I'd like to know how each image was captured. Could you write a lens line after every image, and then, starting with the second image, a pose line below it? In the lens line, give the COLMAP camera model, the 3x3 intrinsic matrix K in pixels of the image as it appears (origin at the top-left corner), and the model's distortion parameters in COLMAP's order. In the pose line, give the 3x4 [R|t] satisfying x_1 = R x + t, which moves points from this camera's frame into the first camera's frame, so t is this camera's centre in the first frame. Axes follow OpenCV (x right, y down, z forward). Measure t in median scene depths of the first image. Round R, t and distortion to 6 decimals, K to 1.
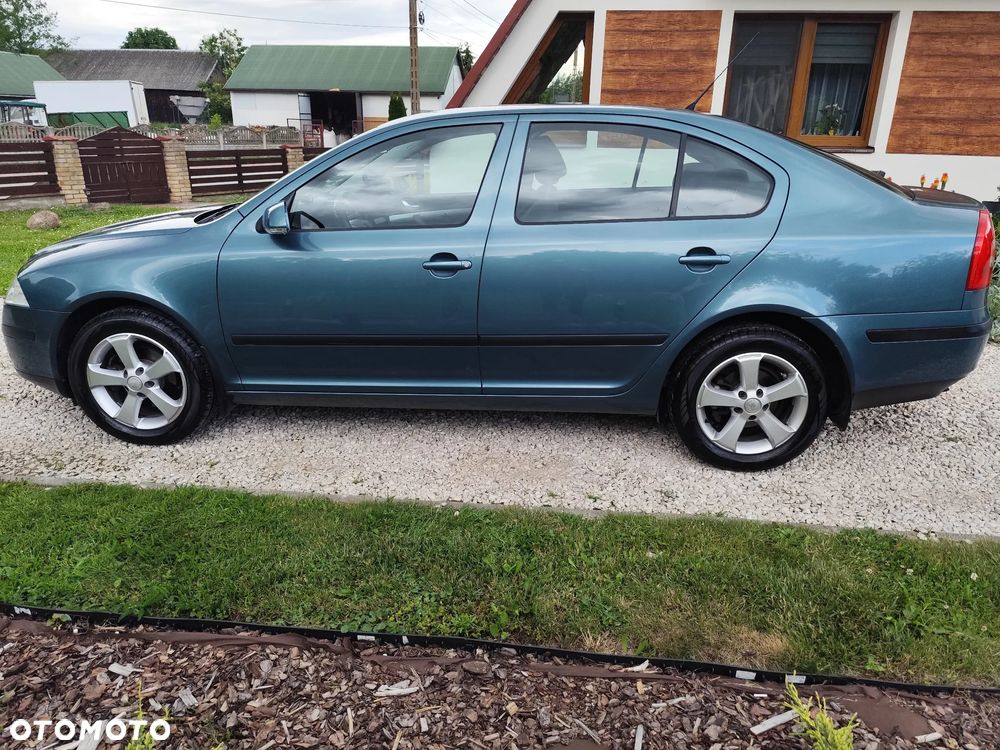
lens RADIAL K [[684.9, 0, 500.0], [0, 684.9, 375.0], [0, 0, 1]] dist [0.026700, -0.033962]
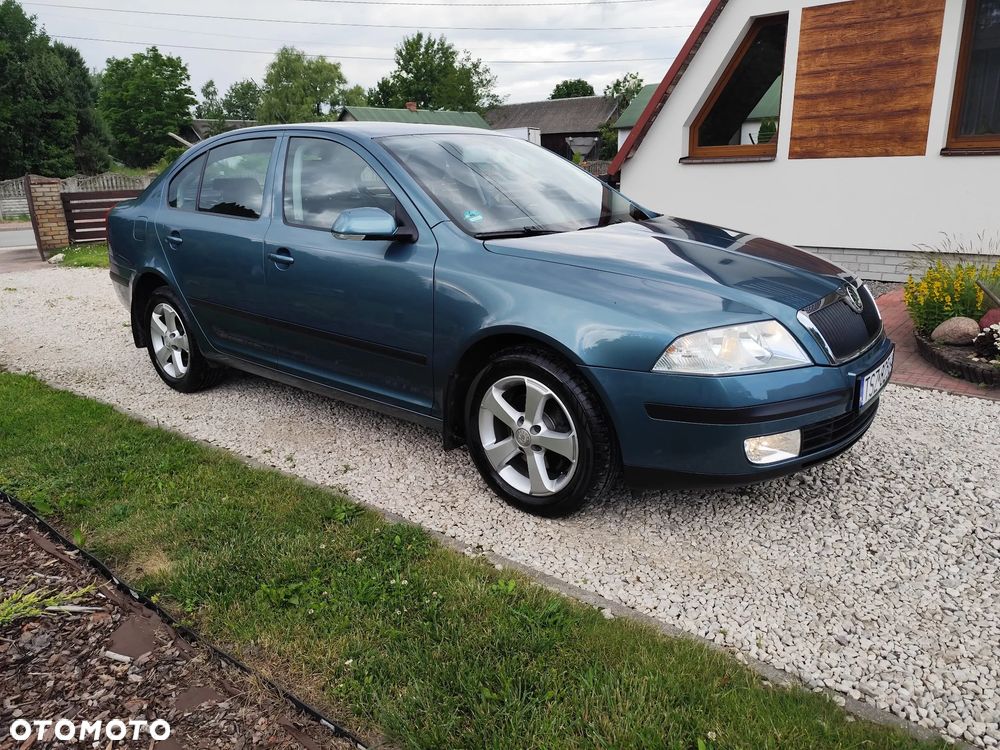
lens RADIAL K [[689.3, 0, 500.0], [0, 689.3, 375.0], [0, 0, 1]] dist [0.021806, -0.032065]
pose [[0.844884, 0.111148, -0.523275, 0.932769], [-0.134464, 0.990896, -0.006633, 0.002088], [0.517774, 0.075966, 0.852138, 0.184766]]
